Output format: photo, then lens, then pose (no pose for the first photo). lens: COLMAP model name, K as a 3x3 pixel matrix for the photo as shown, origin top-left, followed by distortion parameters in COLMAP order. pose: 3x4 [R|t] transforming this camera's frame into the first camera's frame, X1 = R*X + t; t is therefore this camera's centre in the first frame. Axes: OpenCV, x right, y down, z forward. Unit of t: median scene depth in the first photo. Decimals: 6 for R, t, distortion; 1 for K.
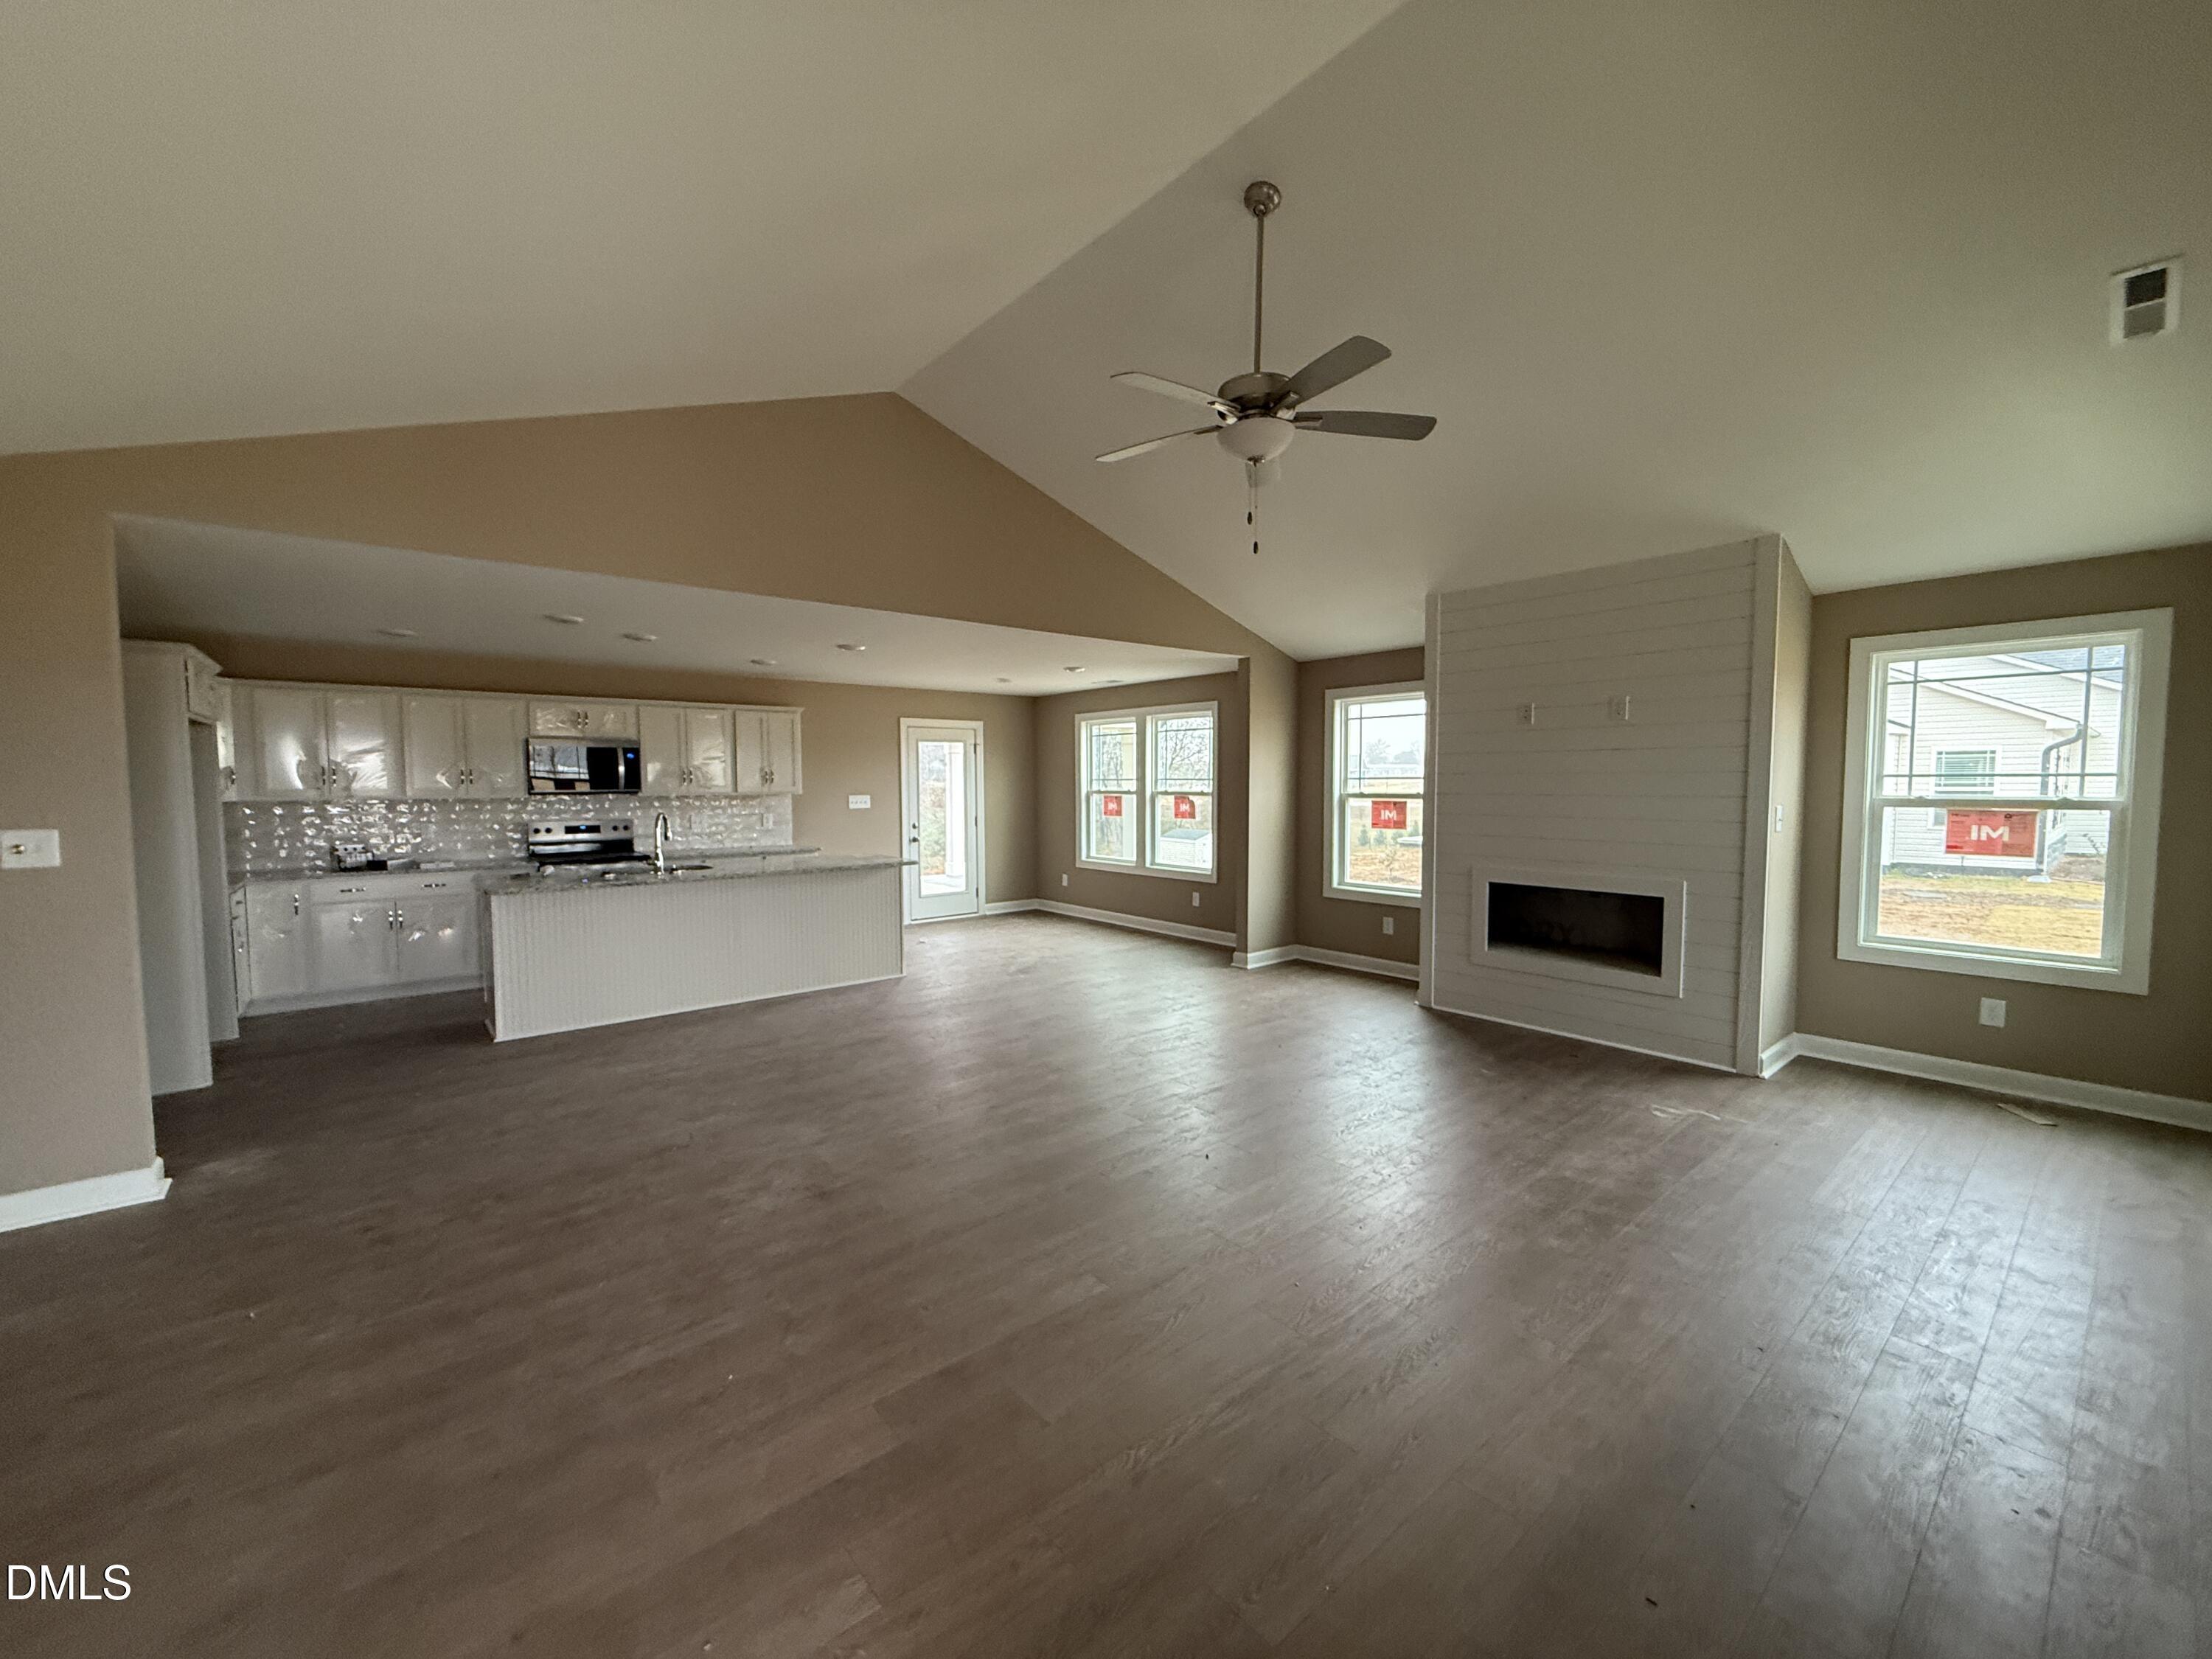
lens RADIAL K [[879.5, 0, 1106.0], [0, 879.5, 829.5], [0, 0, 1]] dist [-0.000182, 0.000015]
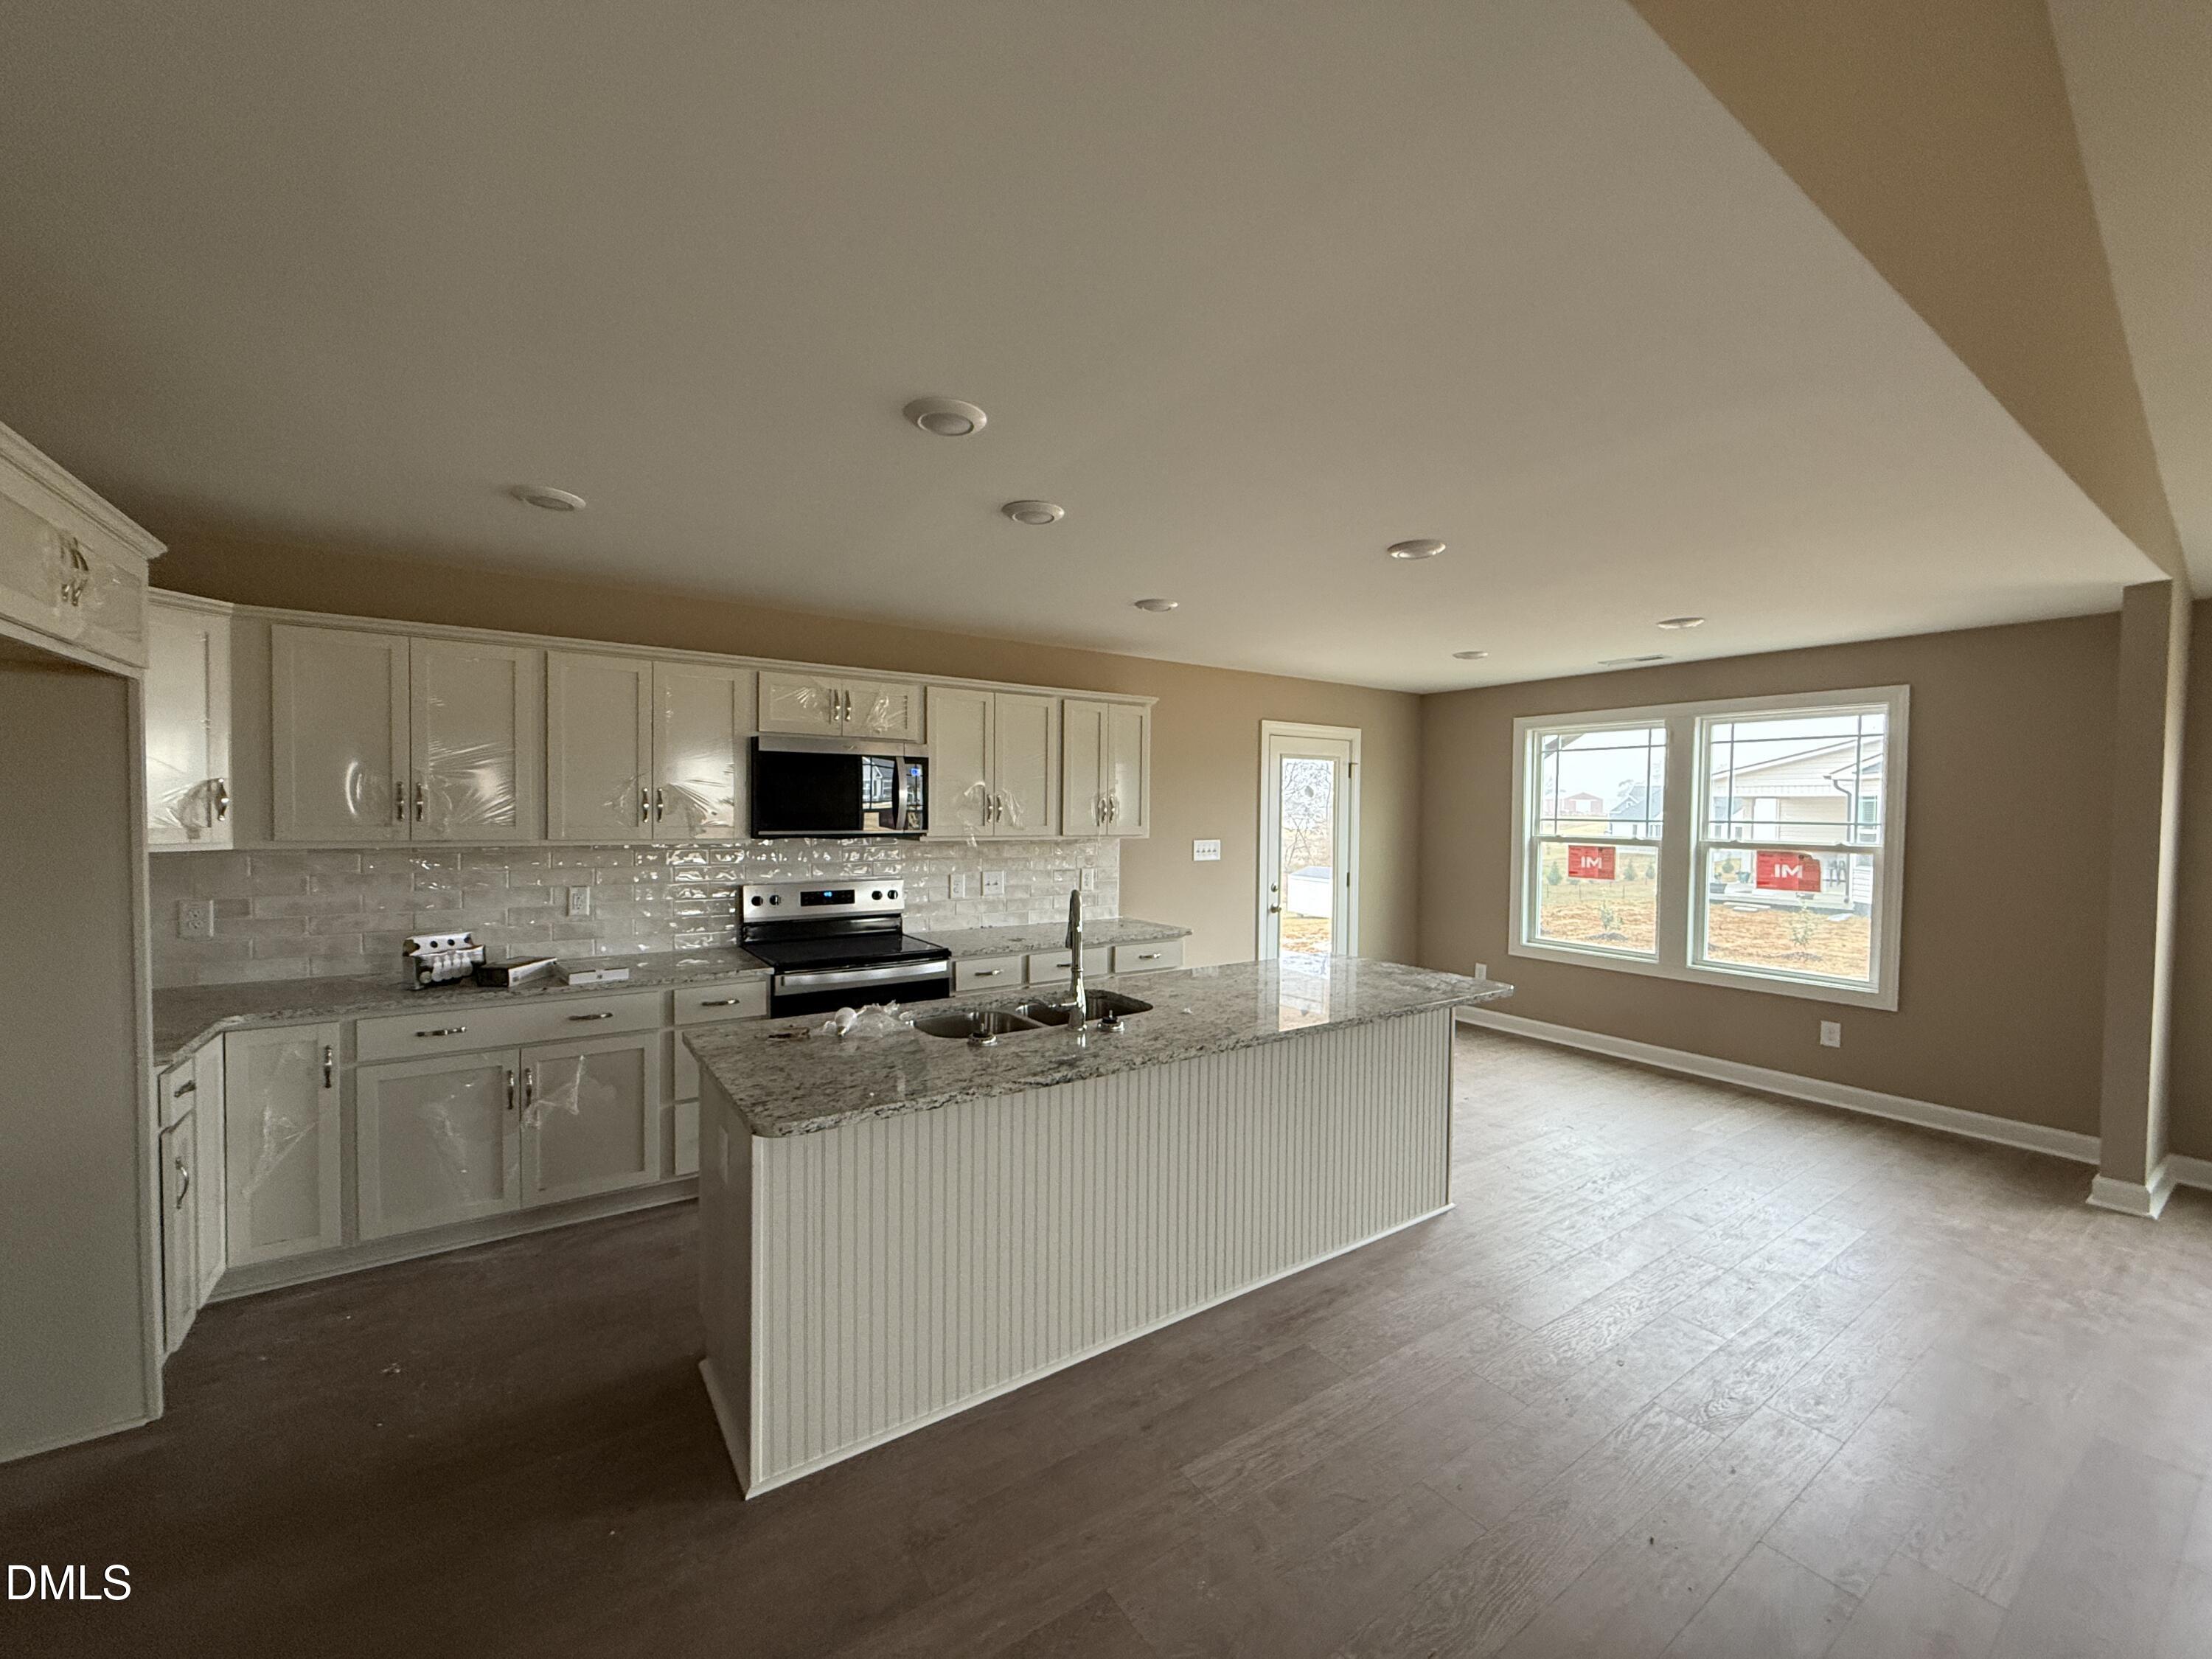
lens RADIAL K [[881.1, 0, 1106.0], [0, 881.1, 829.5], [0, 0, 1]] dist [-0.000297, 0.000217]
pose [[0.995482, 0.015736, -0.093636, -0.385735], [-0.019033, 0.999226, -0.034419, -0.030431], [0.093022, 0.036046, 0.995011, 0.471543]]
